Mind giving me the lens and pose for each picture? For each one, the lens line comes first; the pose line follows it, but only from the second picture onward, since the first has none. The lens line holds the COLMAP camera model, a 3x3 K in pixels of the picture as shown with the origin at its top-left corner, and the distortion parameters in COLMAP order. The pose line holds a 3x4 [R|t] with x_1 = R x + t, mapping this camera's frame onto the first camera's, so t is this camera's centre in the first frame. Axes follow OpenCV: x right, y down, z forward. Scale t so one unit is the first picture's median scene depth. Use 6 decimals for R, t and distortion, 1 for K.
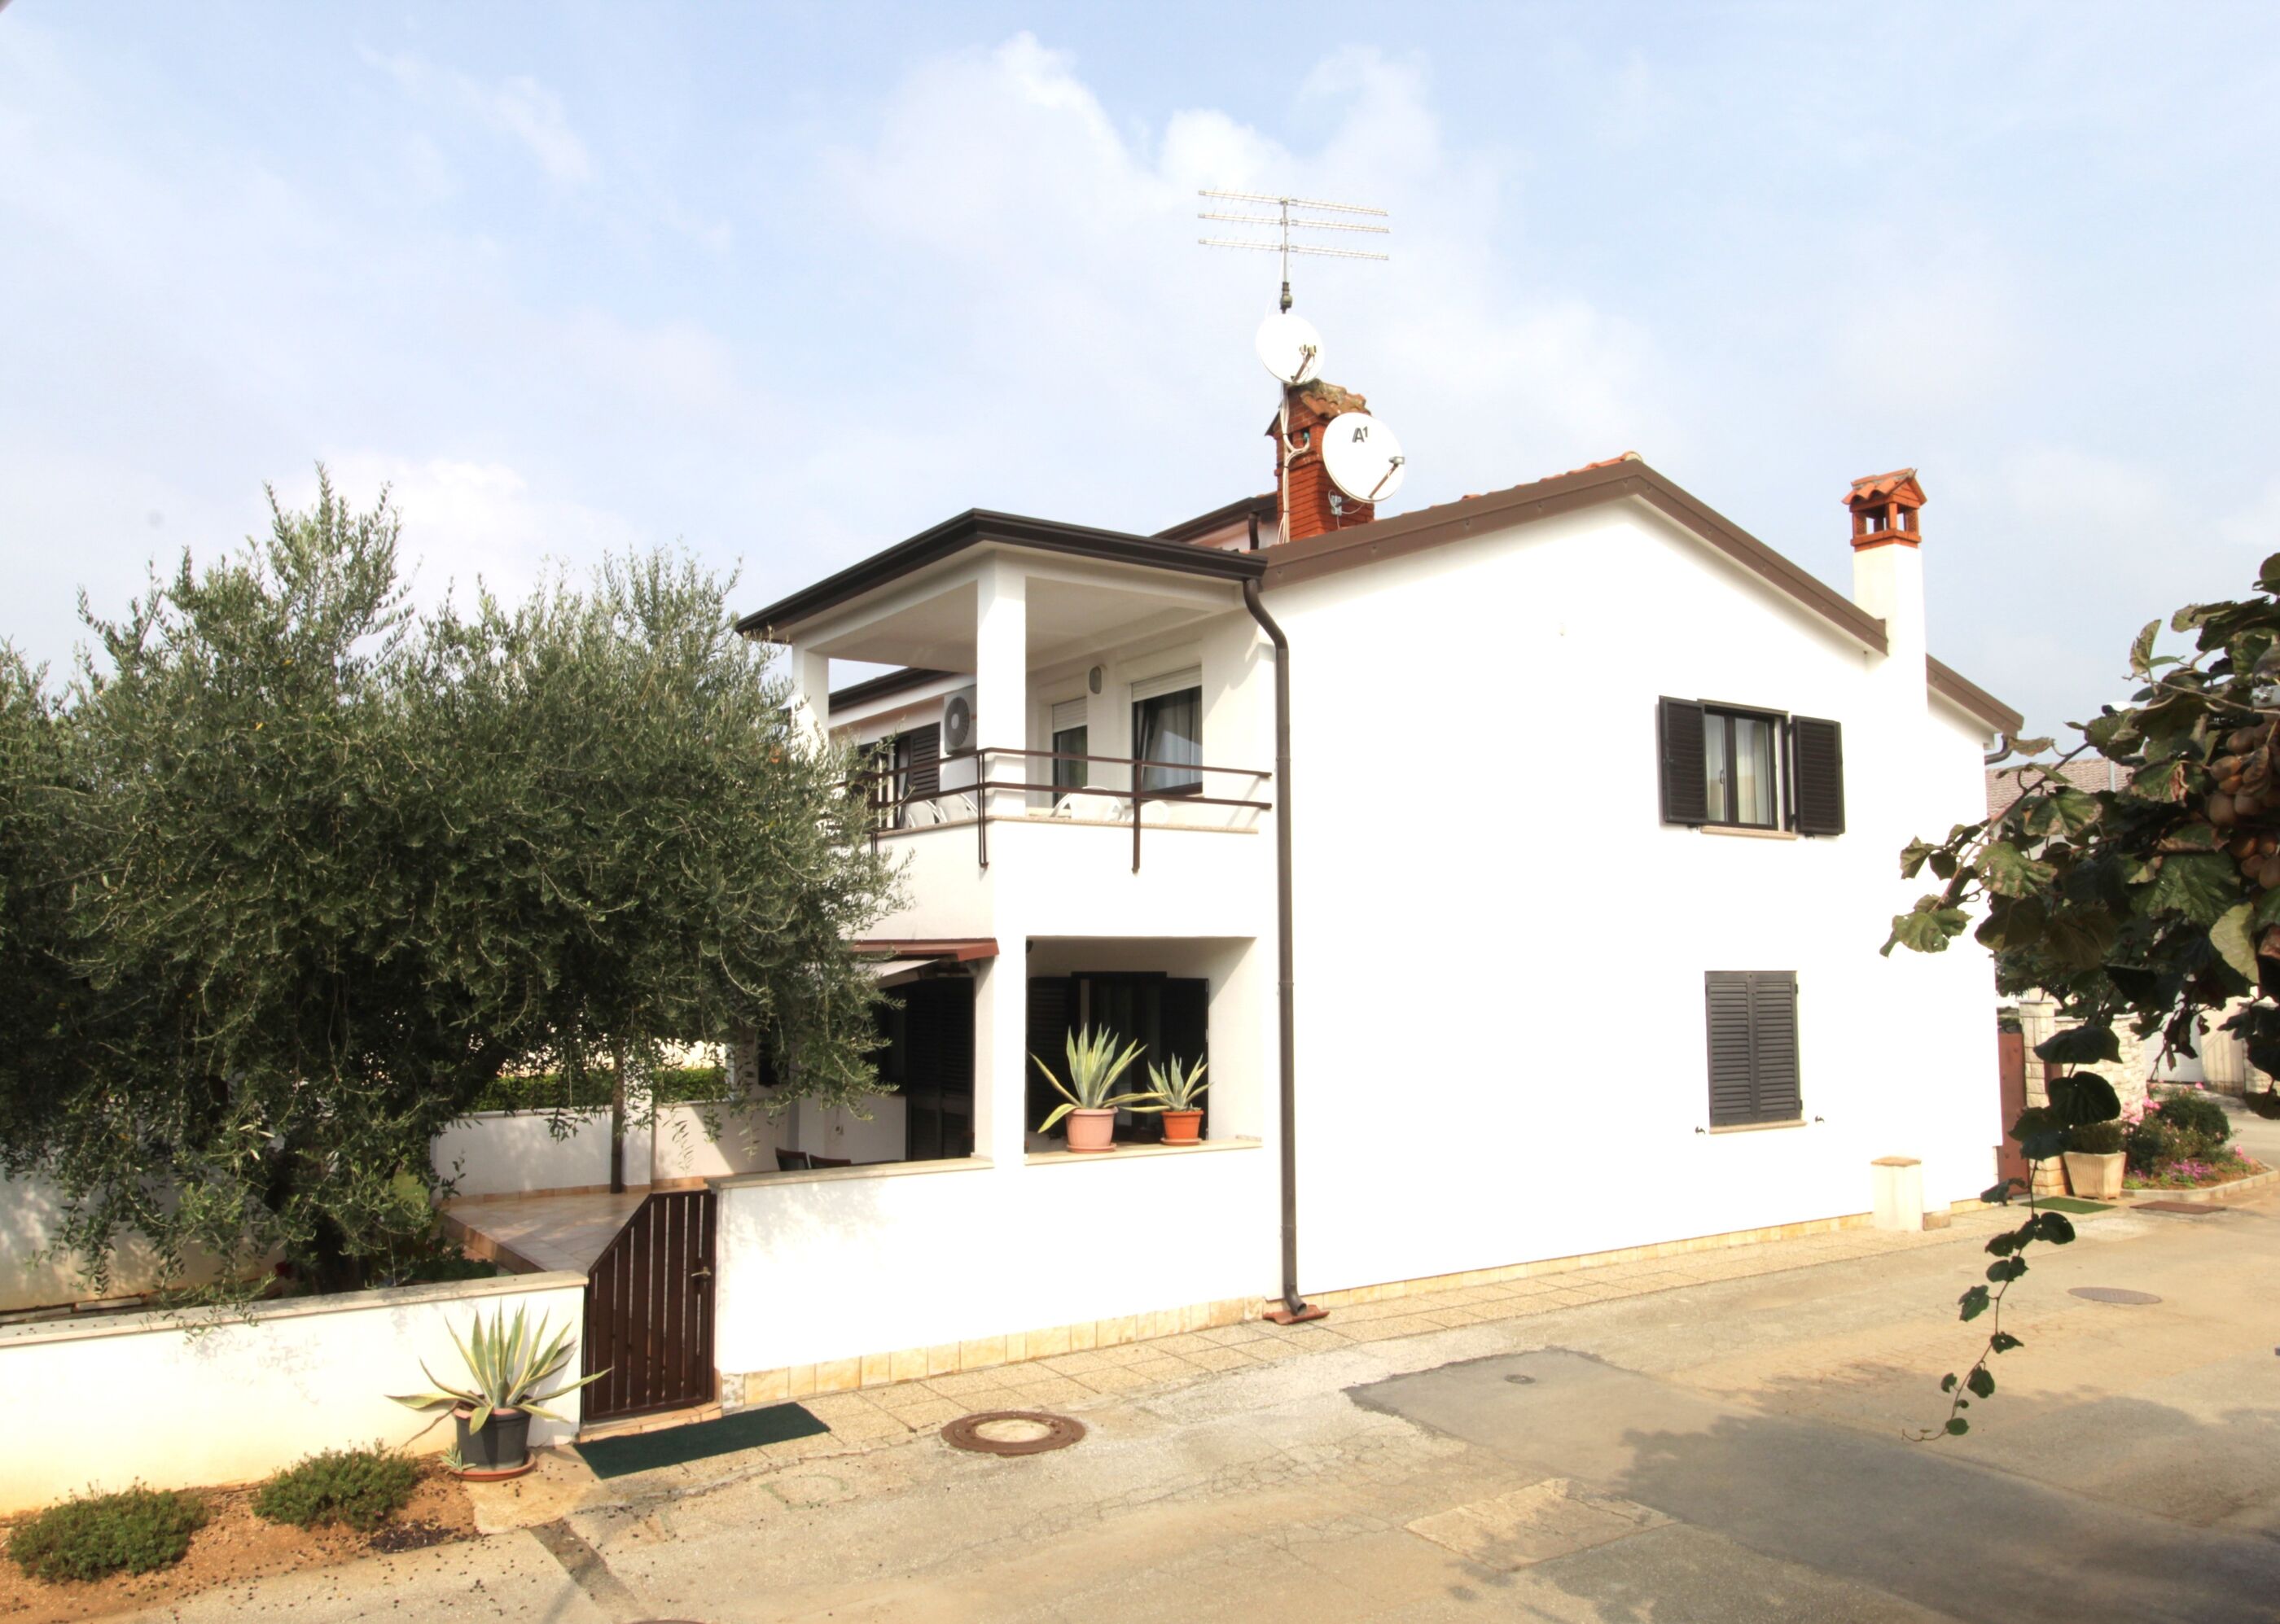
lens RADIAL K [[1706.8, 0, 1142.7], [0, 1706.8, 826.8], [0, 0, 1]] dist [0.008264, -0.004749]
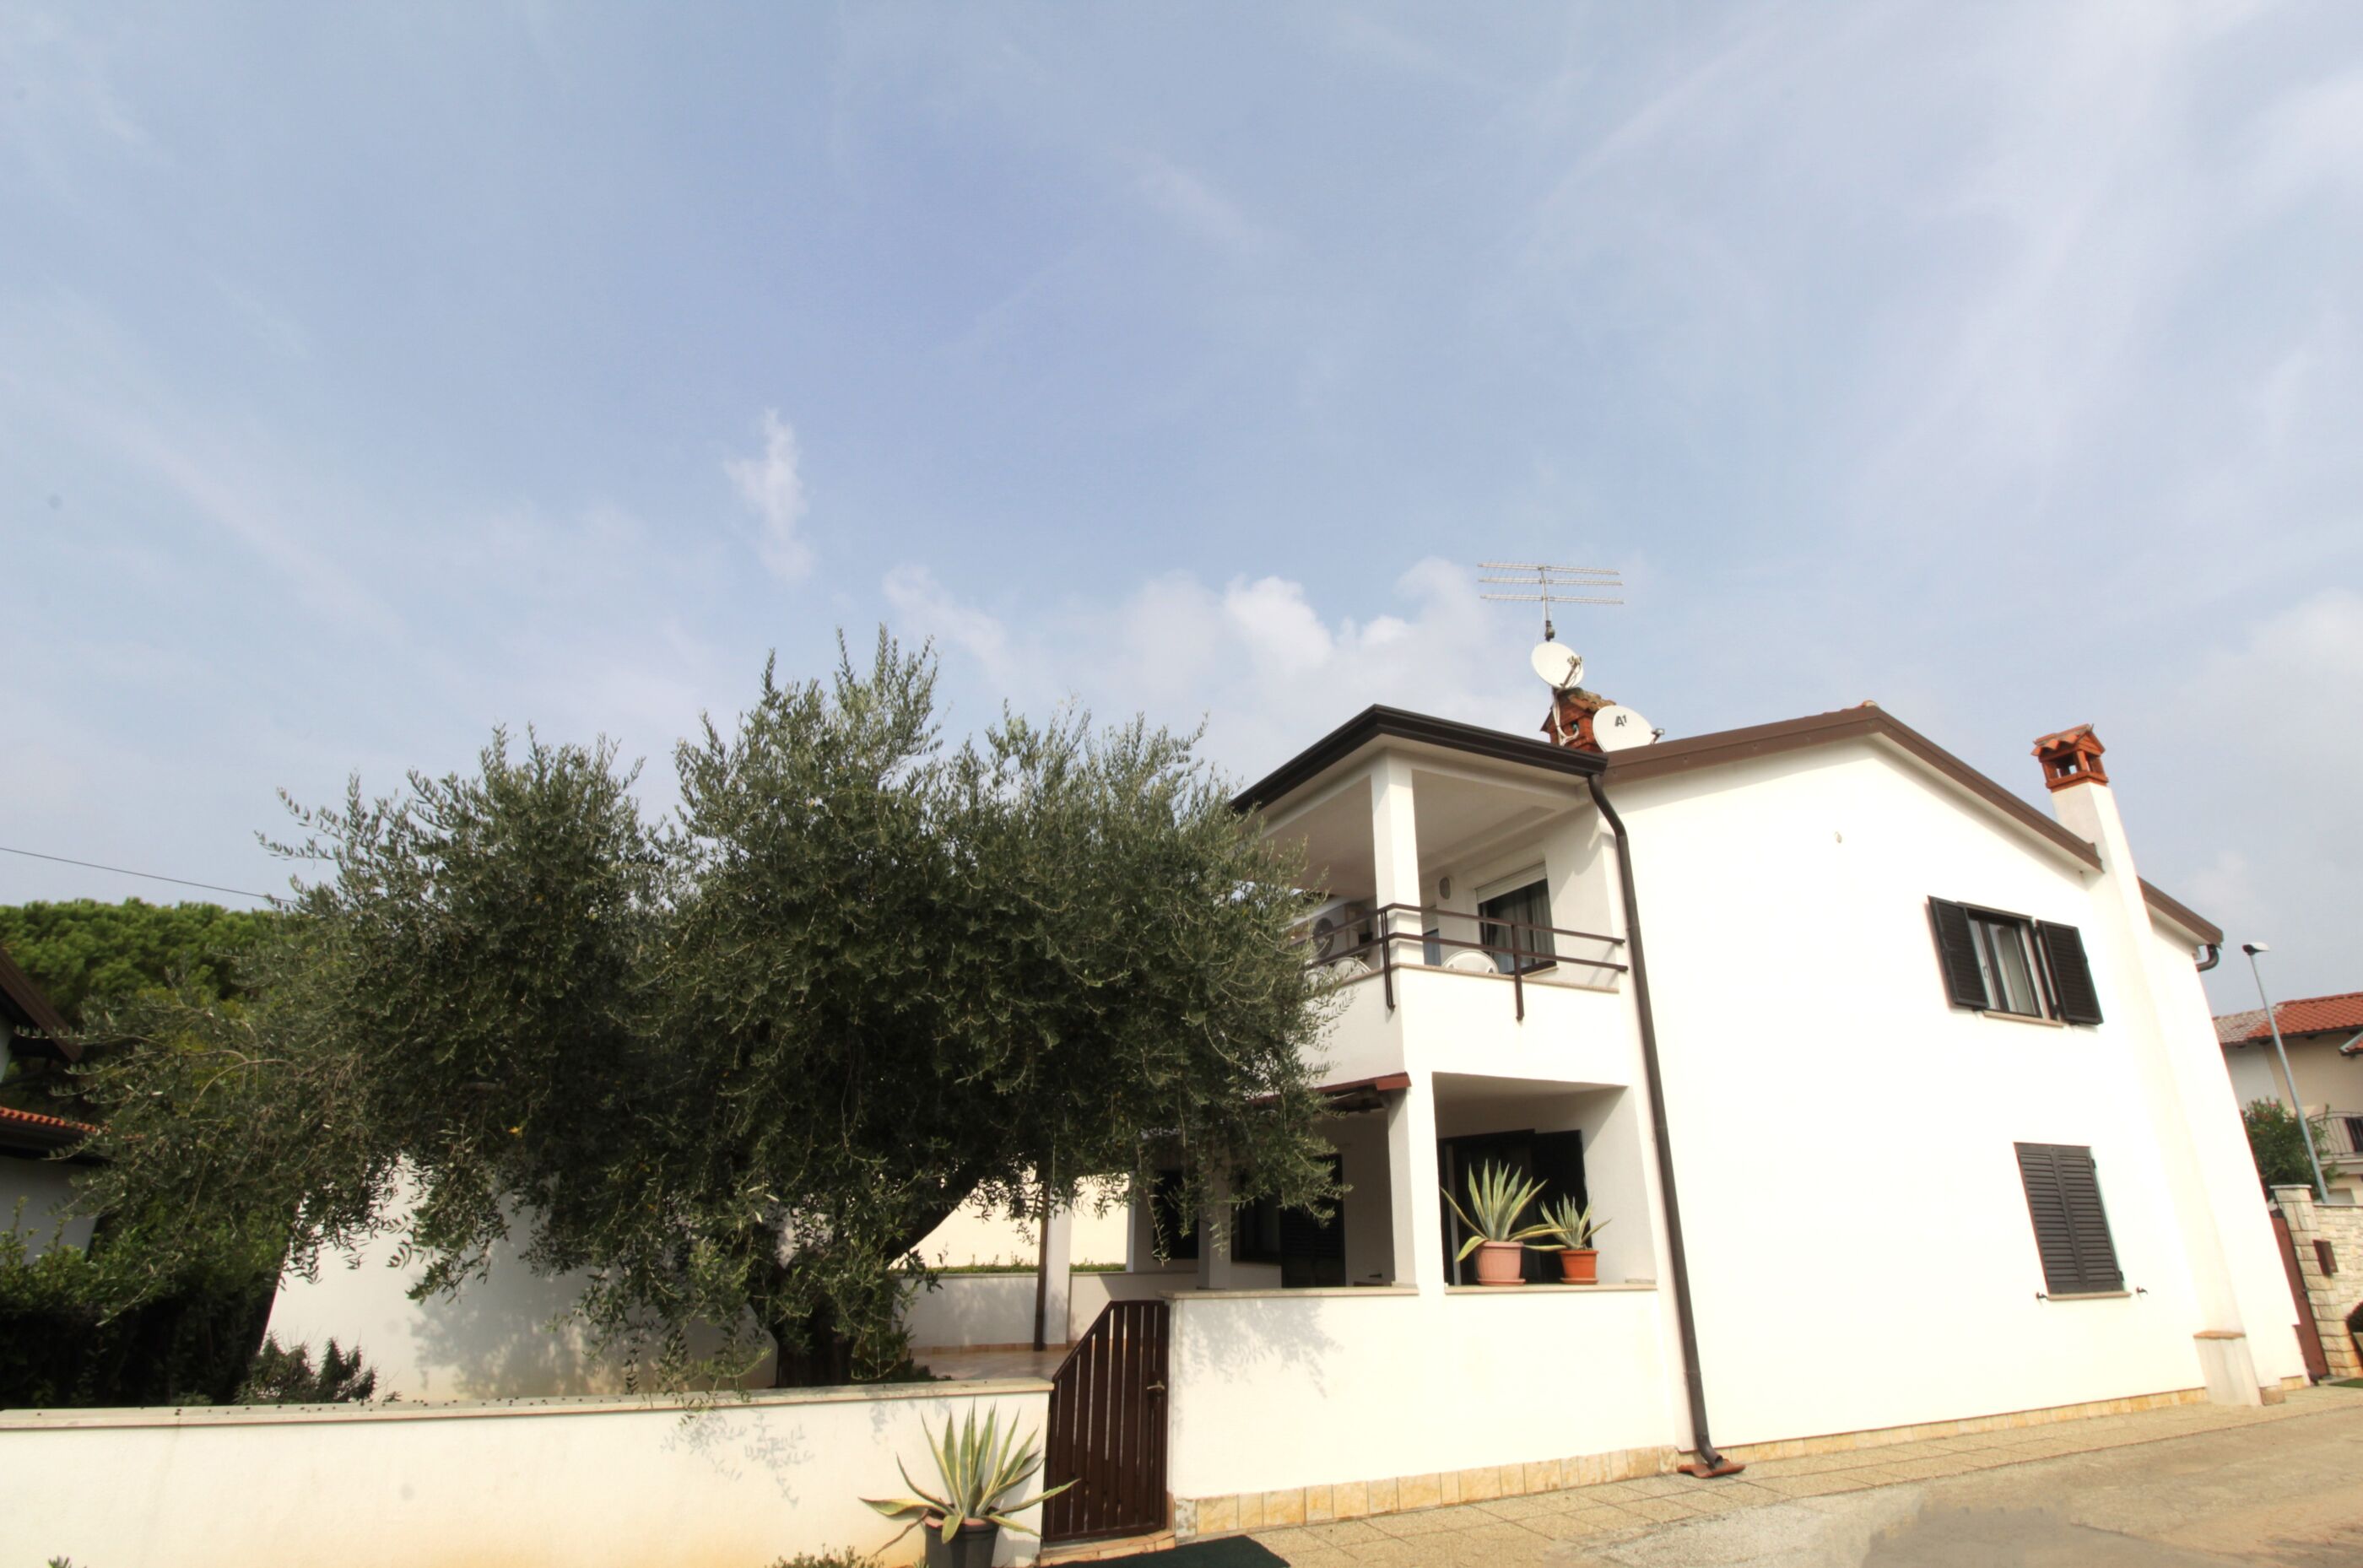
lens RADIAL K [[1144.9, 0, 1204.2], [0, 1144.9, 782.5], [0, 0, 1]] dist [-0.000615, -0.013684]
pose [[0.990928, -0.039161, -0.128560, -0.105649], [-0.000033, 0.956533, -0.291623, 0.095087], [0.134392, 0.288982, 0.947854, 0.205327]]
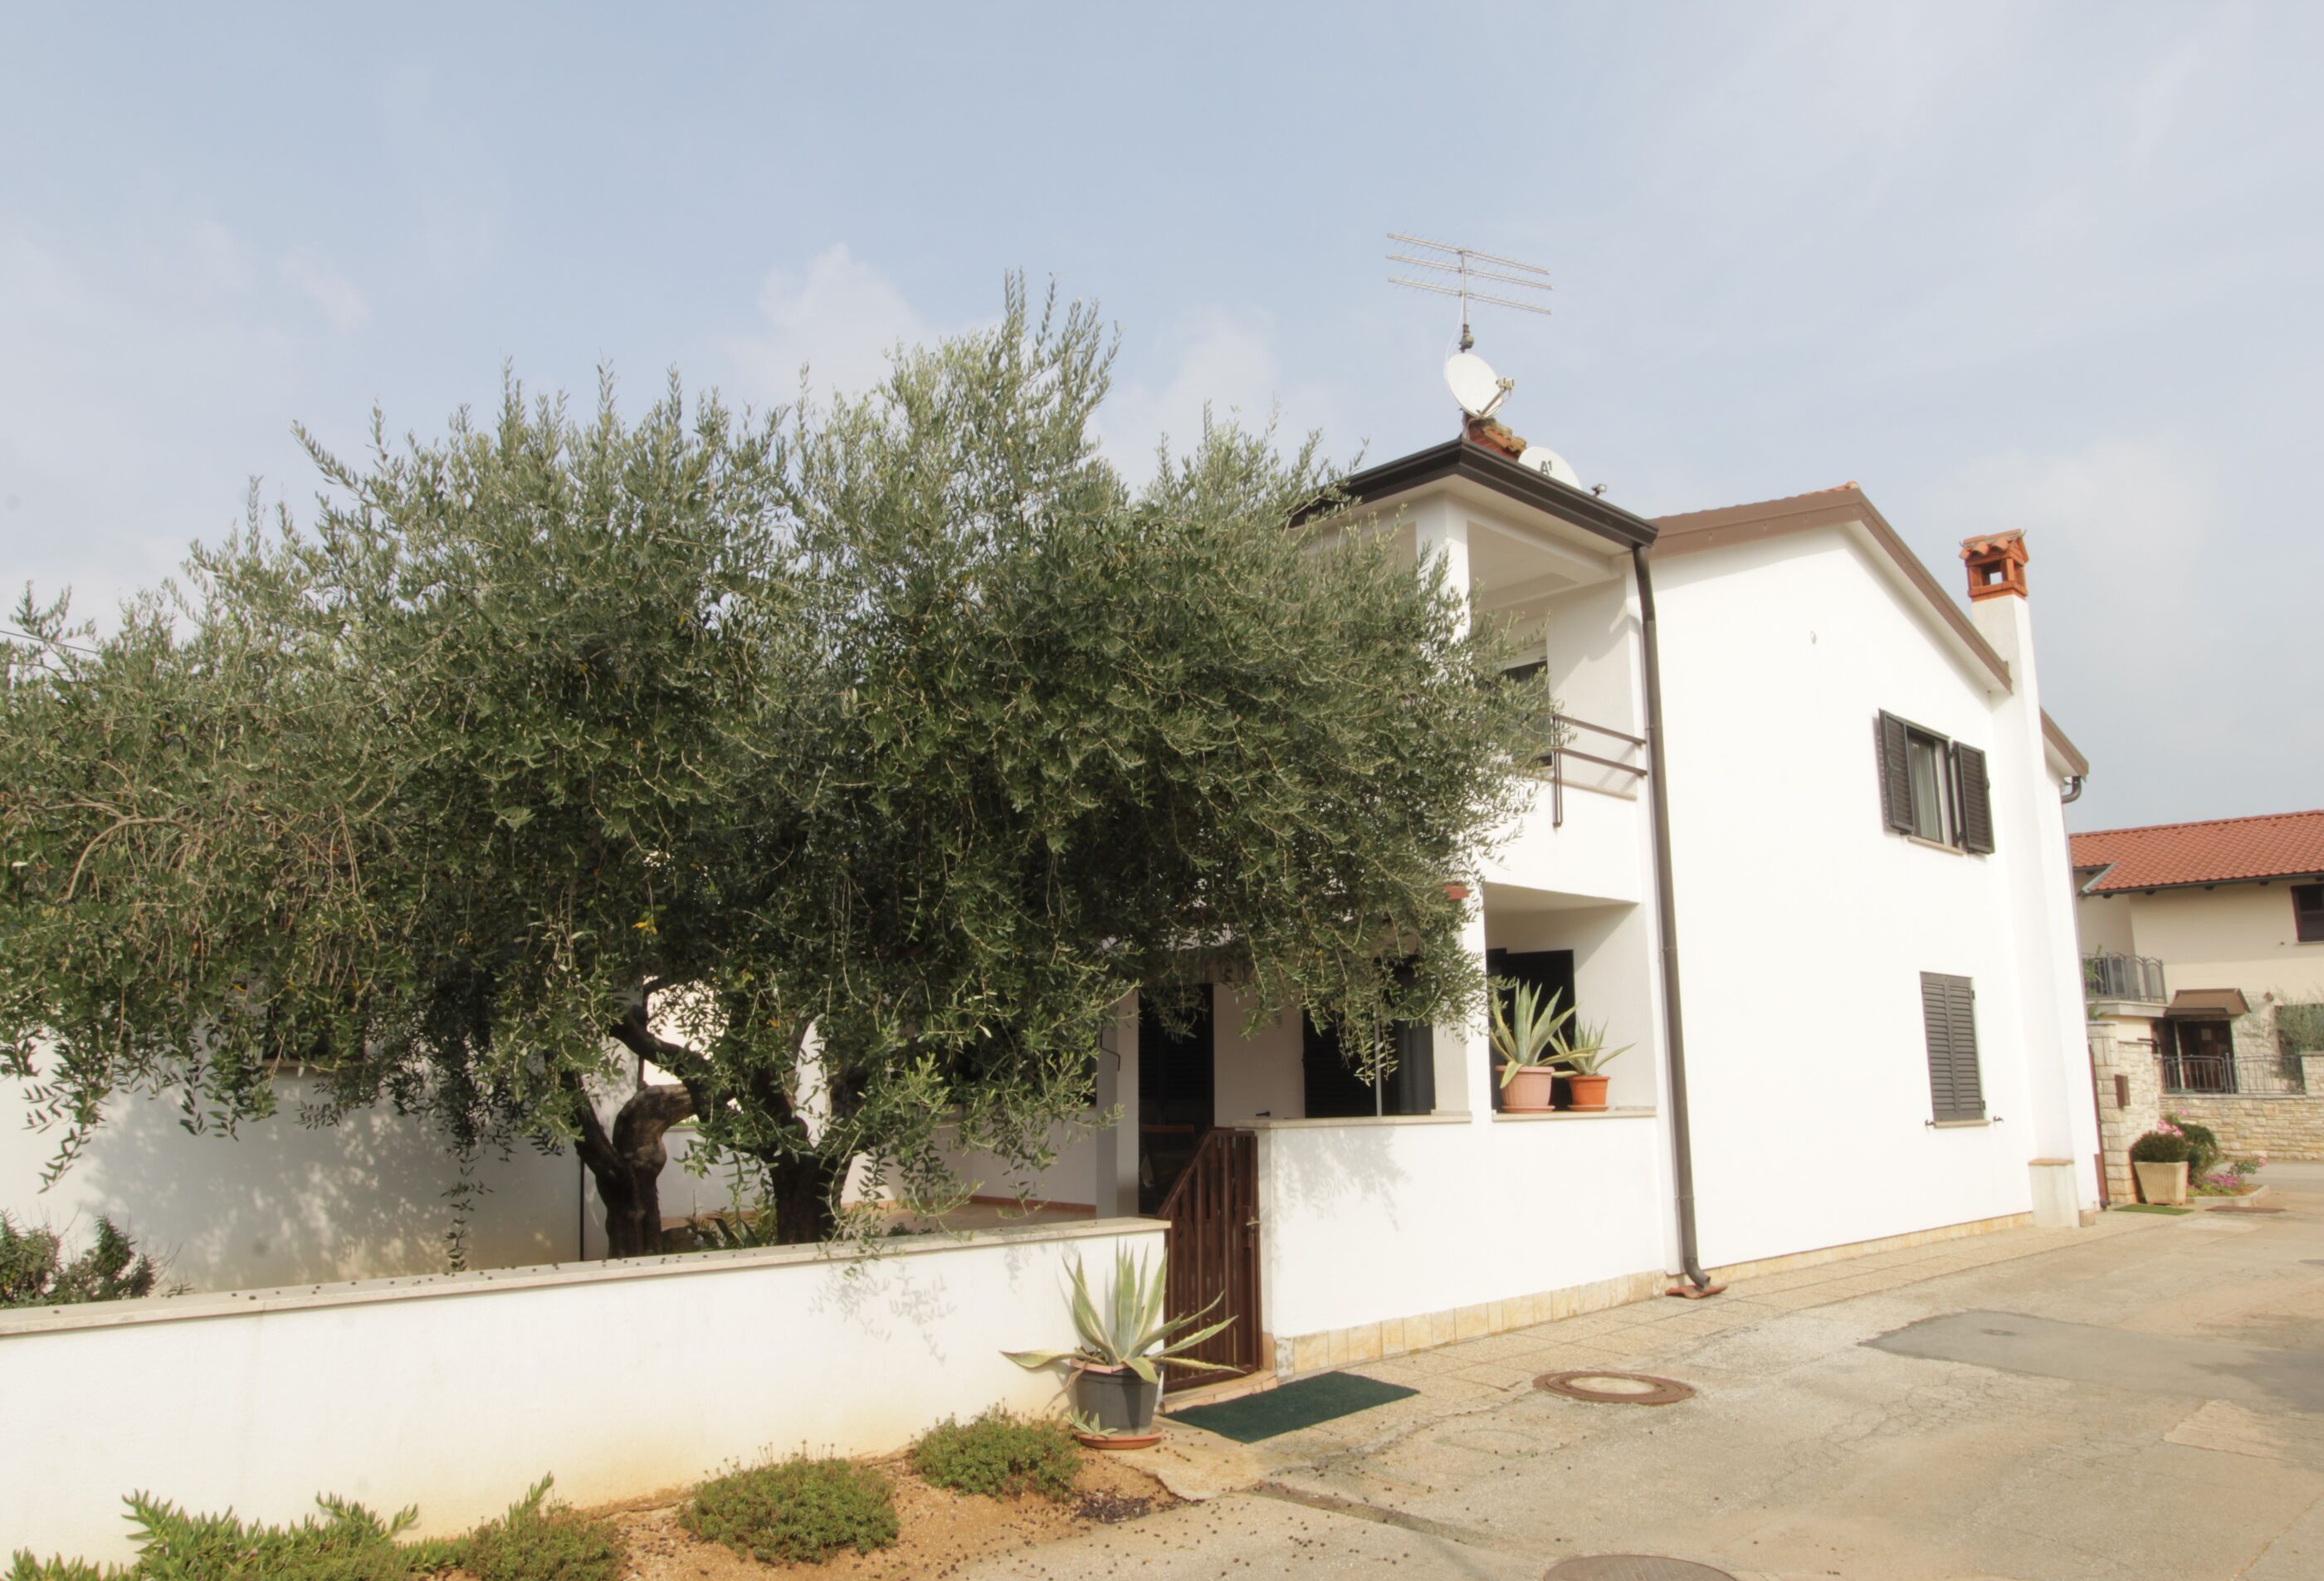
lens RADIAL K [[1611.0, 0, 1157.4], [0, 1611.0, 798.6], [0, 0, 1]] dist [0.001358, 0.003484]
pose [[0.982670, 0.030800, 0.182788, -0.391274], [-0.012491, 0.994860, -0.100483, 0.104368], [-0.184943, 0.096458, 0.978004, 0.133704]]
